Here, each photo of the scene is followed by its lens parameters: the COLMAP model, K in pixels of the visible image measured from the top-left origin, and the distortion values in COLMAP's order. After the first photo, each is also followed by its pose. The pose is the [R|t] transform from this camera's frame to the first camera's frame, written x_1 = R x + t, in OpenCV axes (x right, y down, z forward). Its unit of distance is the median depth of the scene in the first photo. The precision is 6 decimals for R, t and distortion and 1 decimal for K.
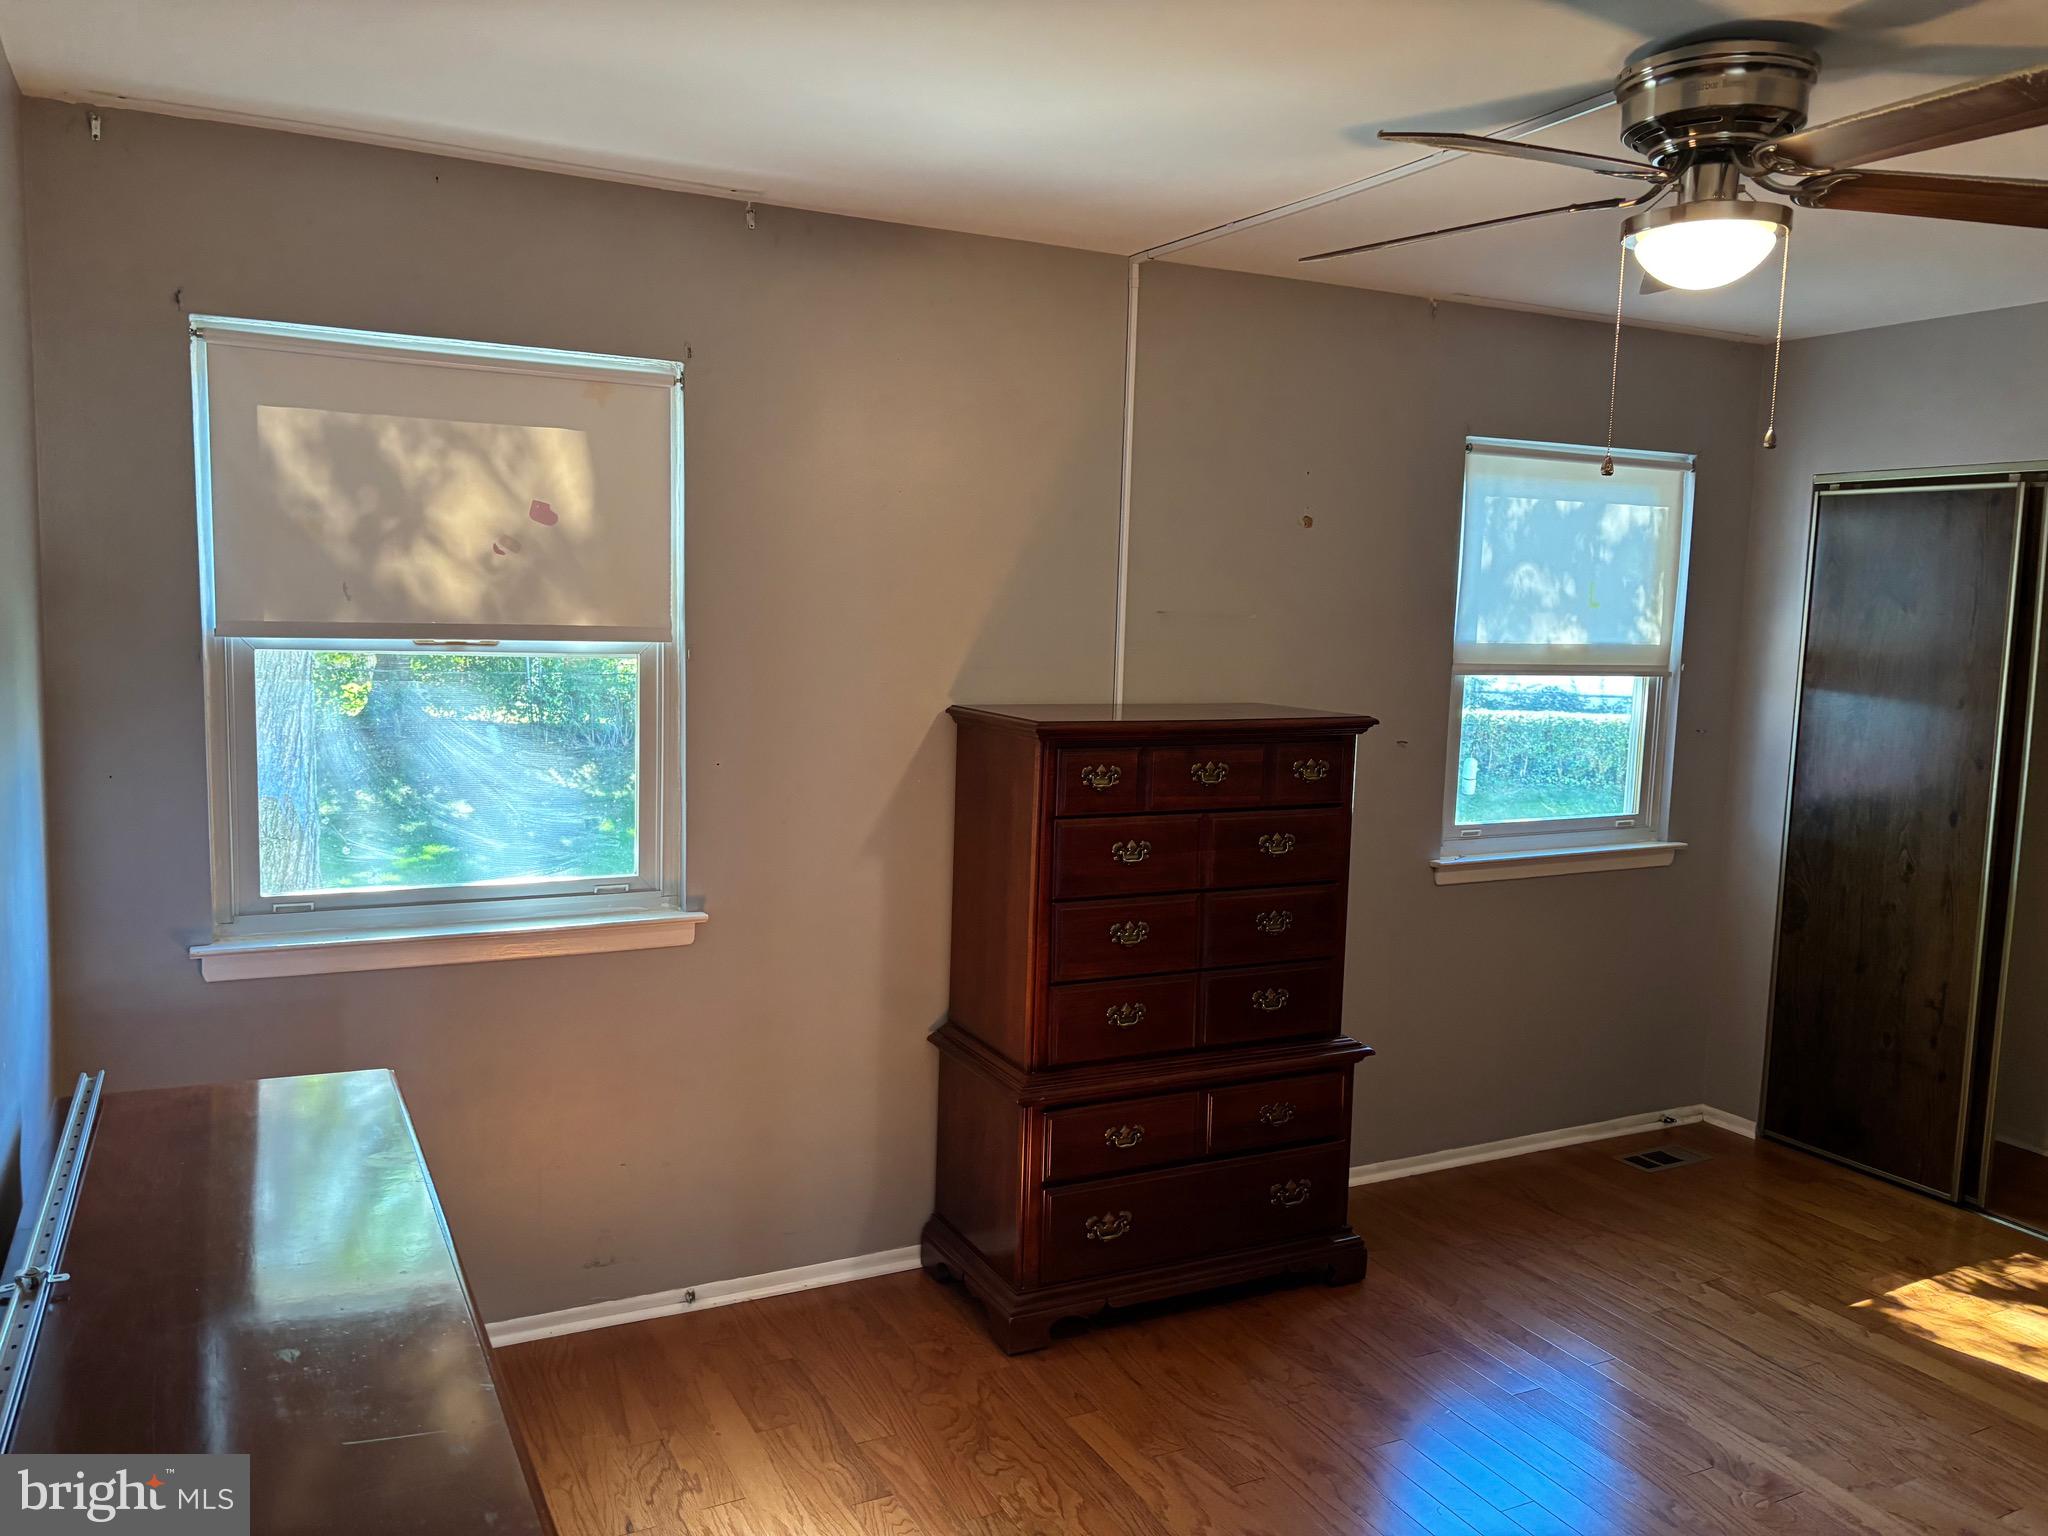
lens RADIAL K [[1558.7, 0, 1019.7], [0, 1558.7, 761.5], [0, 0, 1]] dist [0.062457, -0.069300]
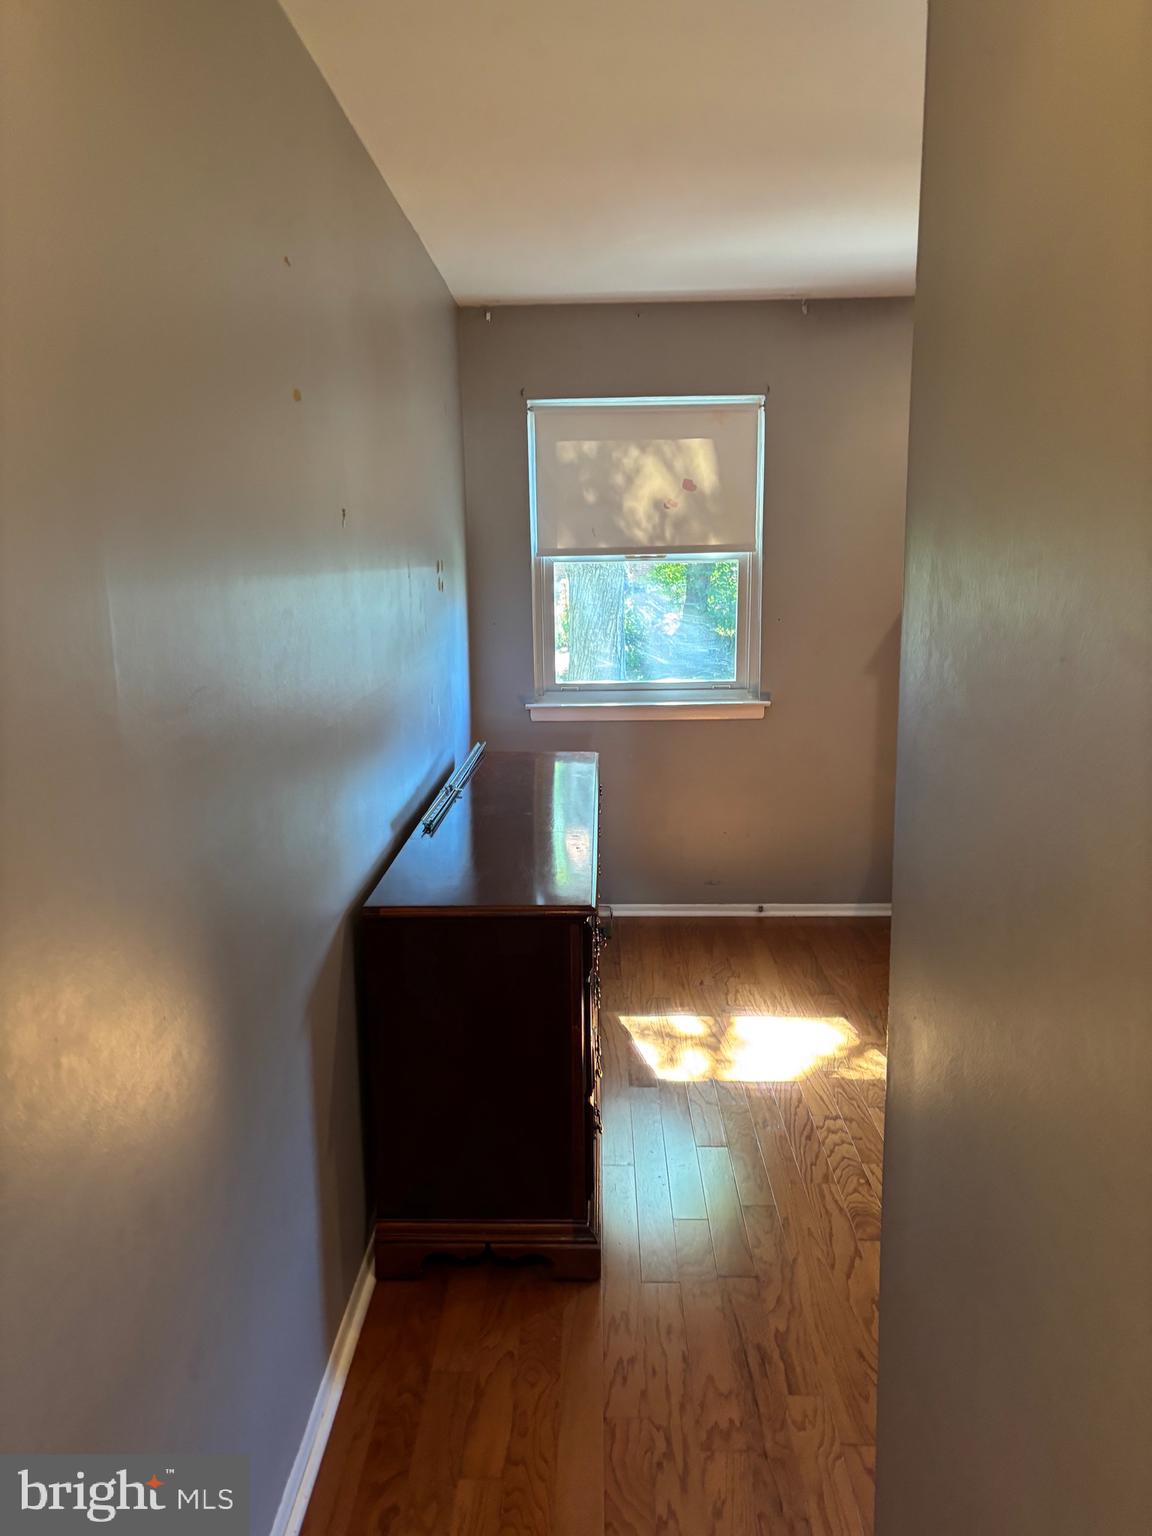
lens RADIAL K [[1169.0, 0, 571.6], [0, 1169.0, 752.6], [0, 0, 1]] dist [0.062457, -0.069300]
pose [[0.879264, 0.043152, -0.474376, 0.263219], [-0.011889, 0.997566, 0.068707, 0.069347], [0.476186, -0.054772, 0.877637, -0.336401]]
